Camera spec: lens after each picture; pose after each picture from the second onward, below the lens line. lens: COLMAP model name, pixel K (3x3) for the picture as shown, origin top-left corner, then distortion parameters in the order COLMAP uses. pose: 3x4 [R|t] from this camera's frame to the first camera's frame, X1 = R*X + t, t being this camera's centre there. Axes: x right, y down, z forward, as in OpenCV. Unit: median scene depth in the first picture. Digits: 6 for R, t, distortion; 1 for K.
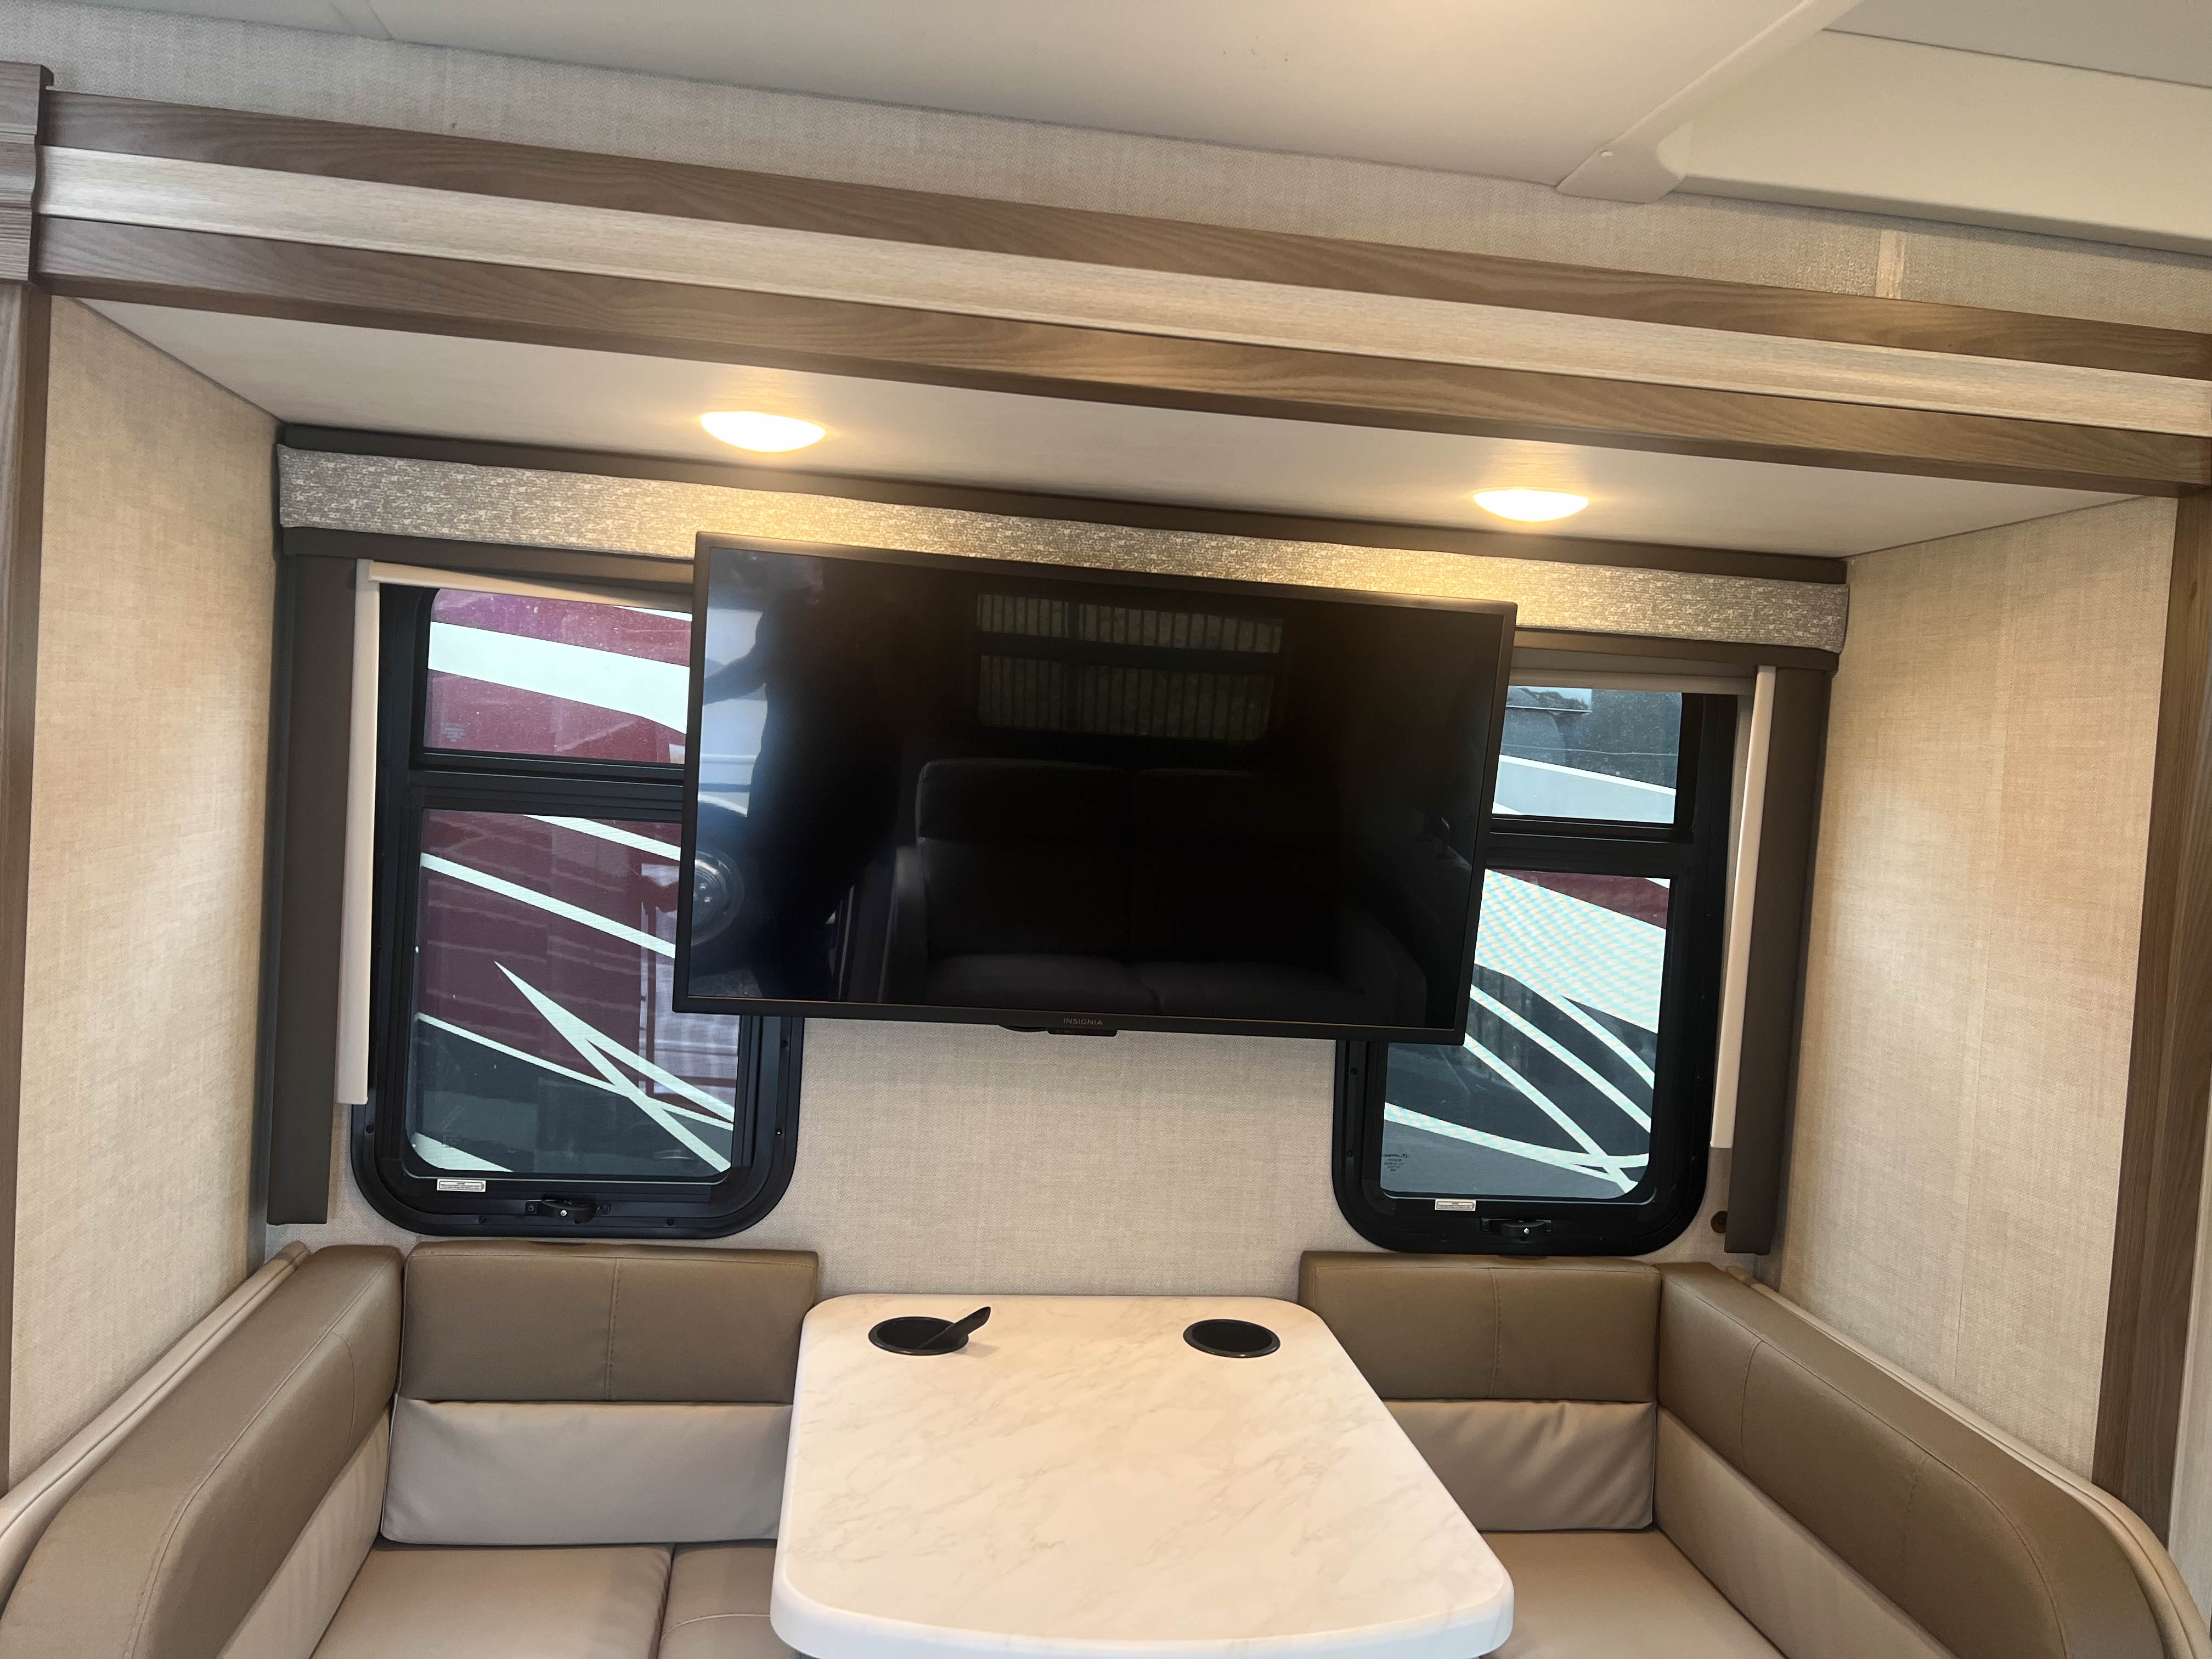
lens RADIAL K [[1658.0, 0, 1094.1], [0, 1658.0, 817.5], [0, 0, 1]] dist [0.057977, -0.060582]
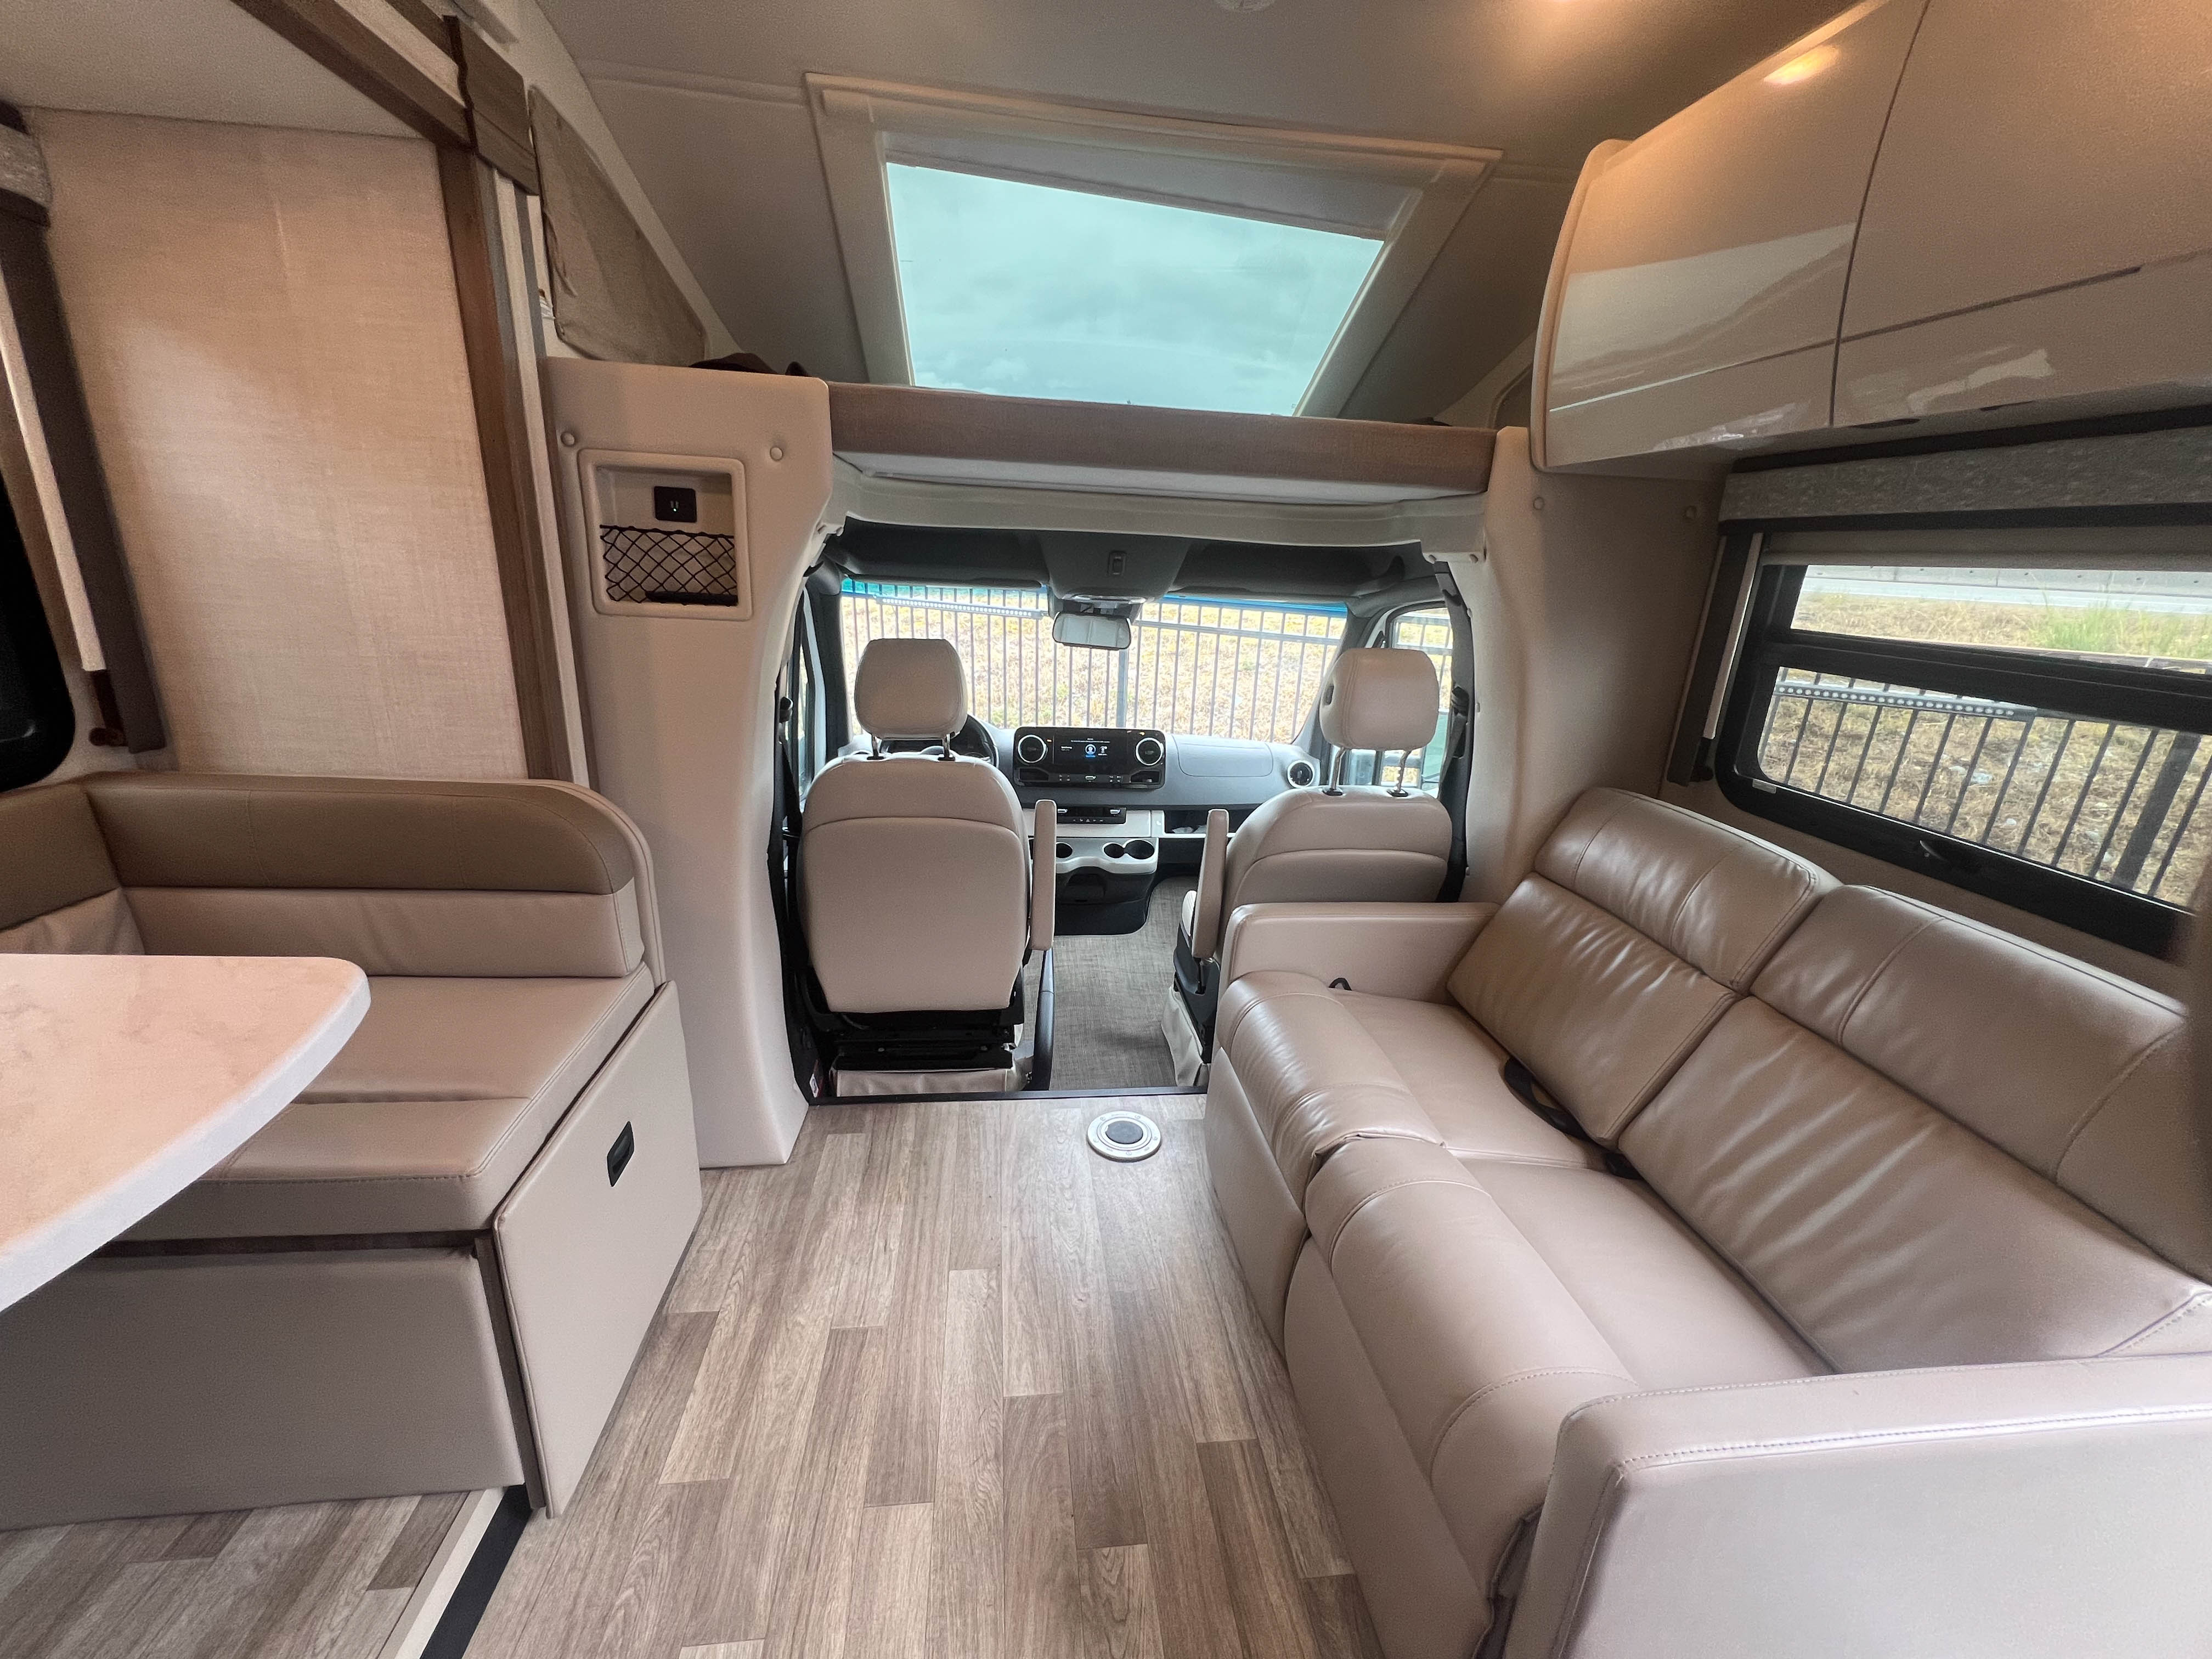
lens RADIAL K [[883.9, 0, 1101.3], [0, 883.9, 832.7], [0, 0, 1]] dist [-0.003735, 0.000225]
pose [[0.034188, -0.359877, 0.932373, -0.255297], [-0.010596, 0.932736, 0.360406, 0.080687], [-0.999359, -0.022201, 0.028075, 0.296781]]
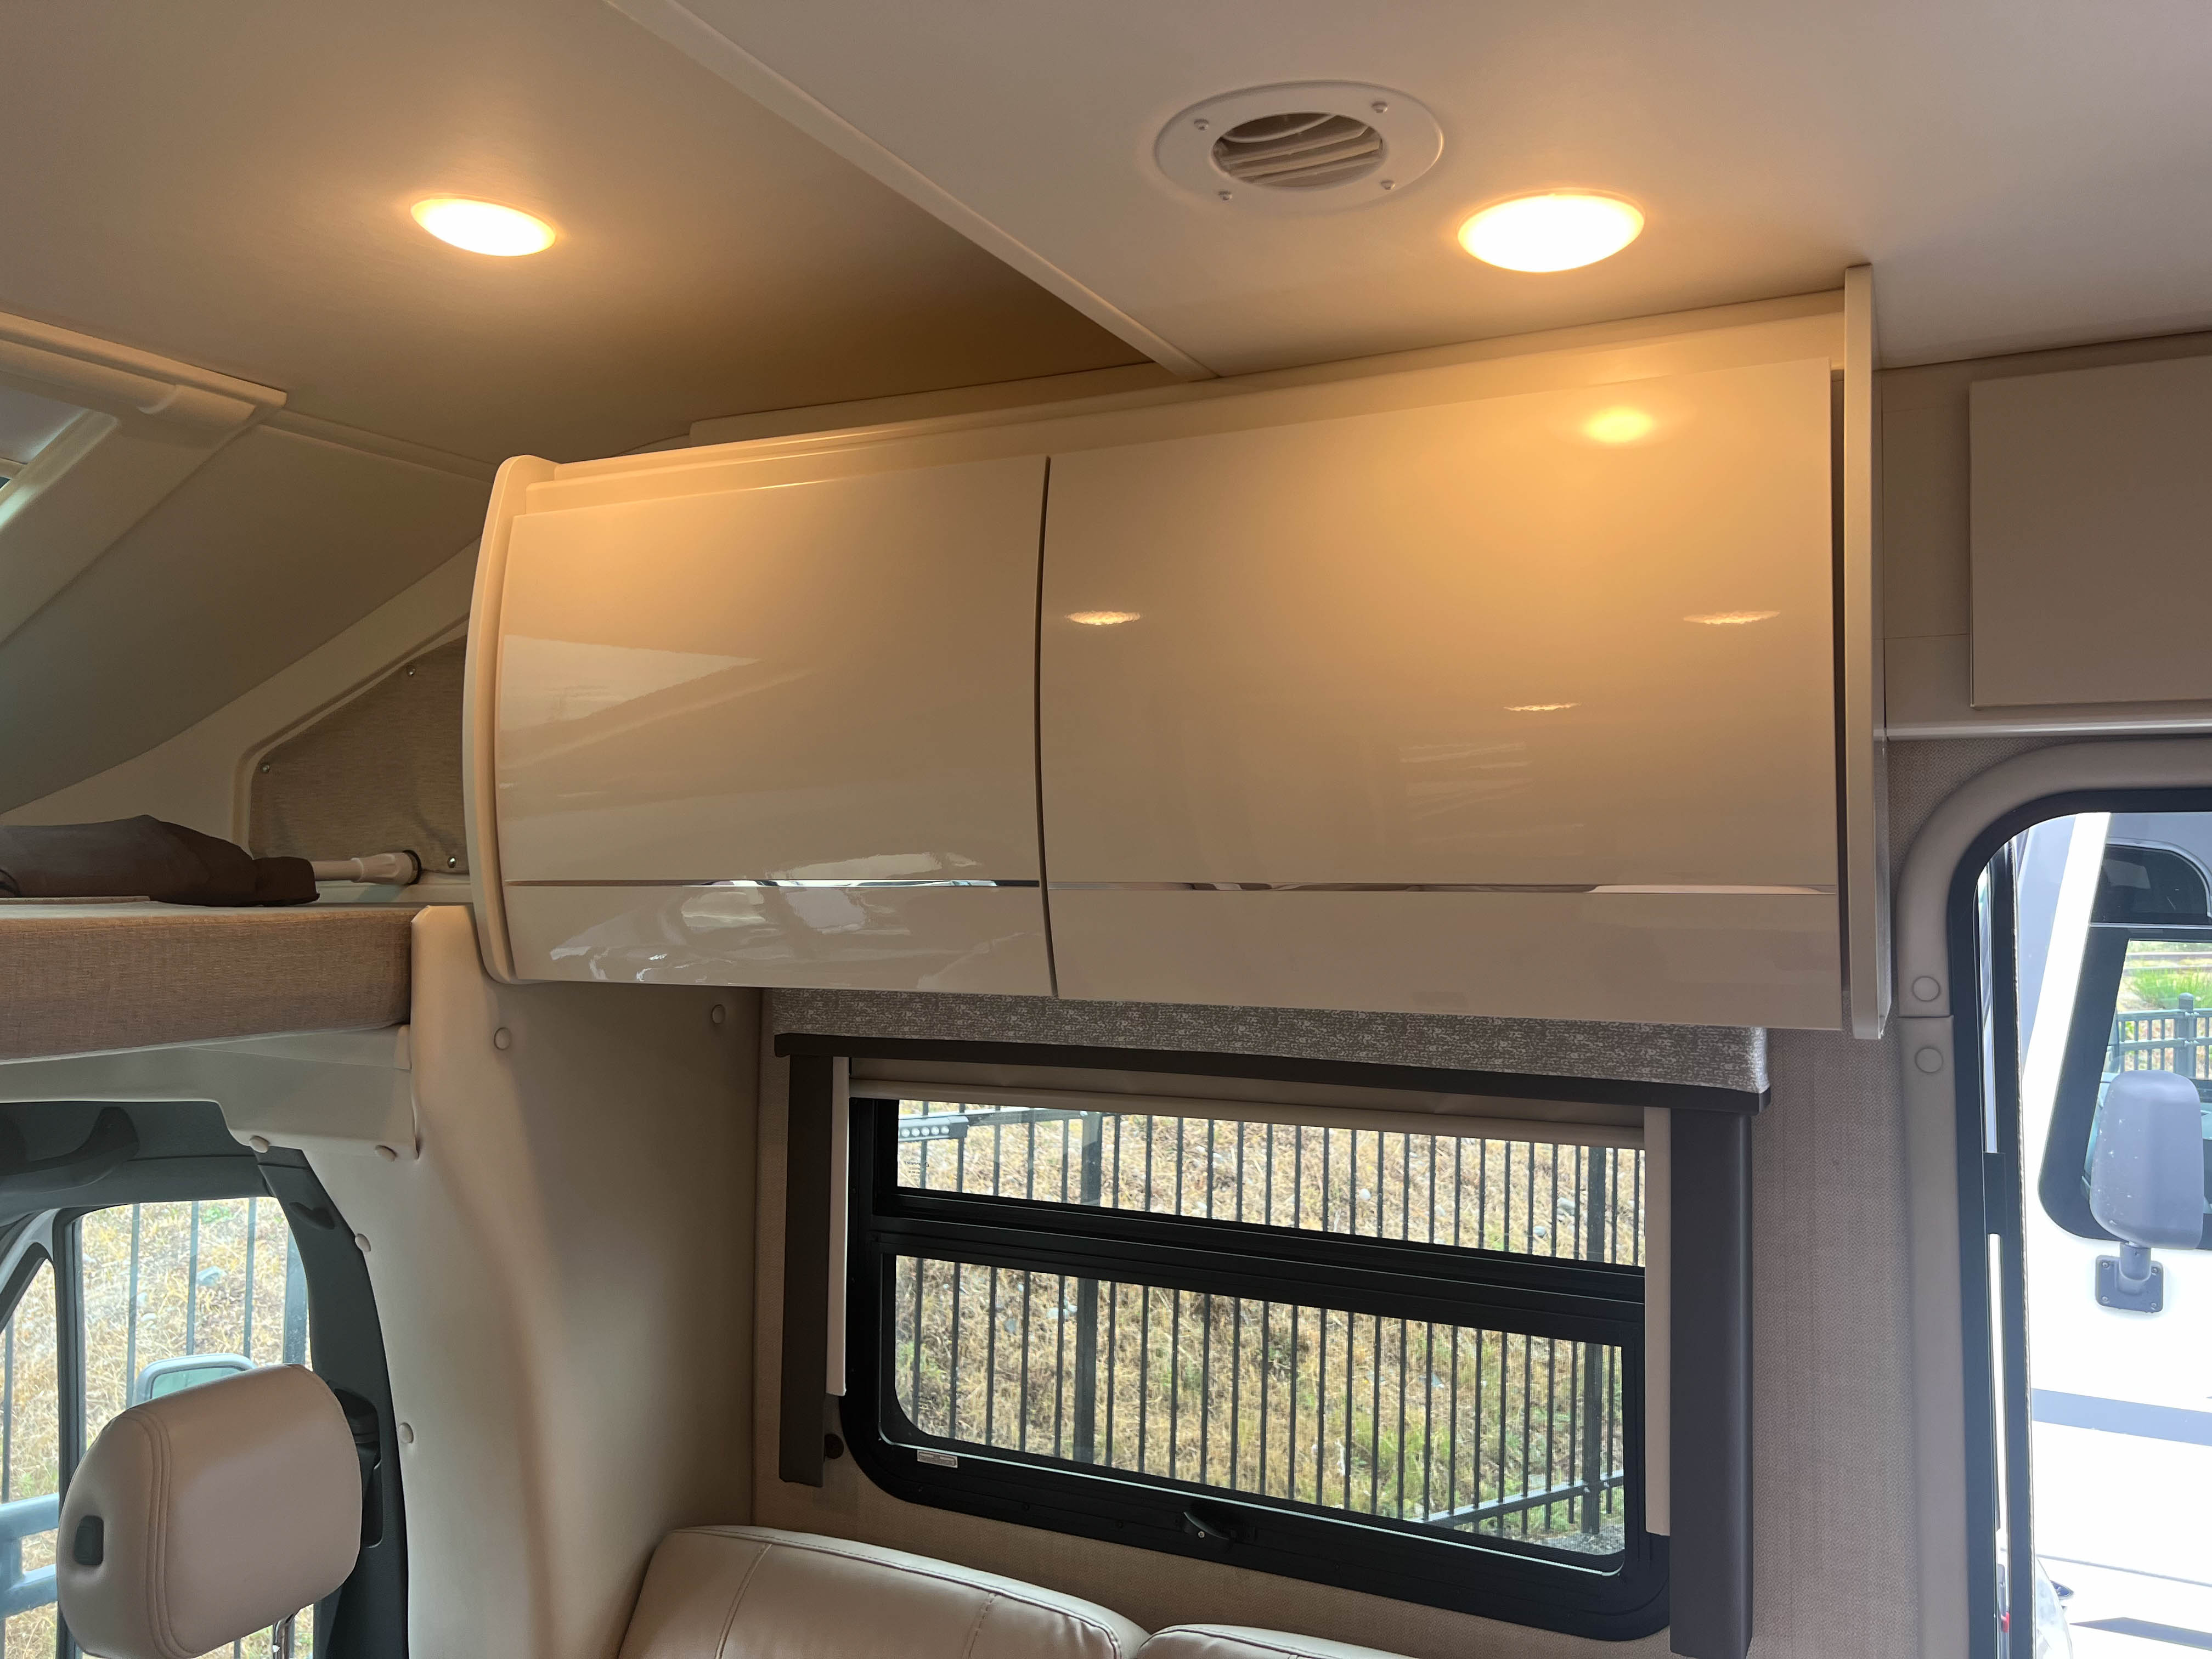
lens RADIAL K [[1646.6, 0, 1106.0], [0, 1646.6, 829.5], [0, 0, 1]] dist [0.114420, -0.136044]
pose [[-0.822953, -0.047403, 0.566128, -0.023243], [-0.036090, 0.998862, 0.031175, -0.066539], [-0.566961, 0.005223, -0.823728, 0.431402]]
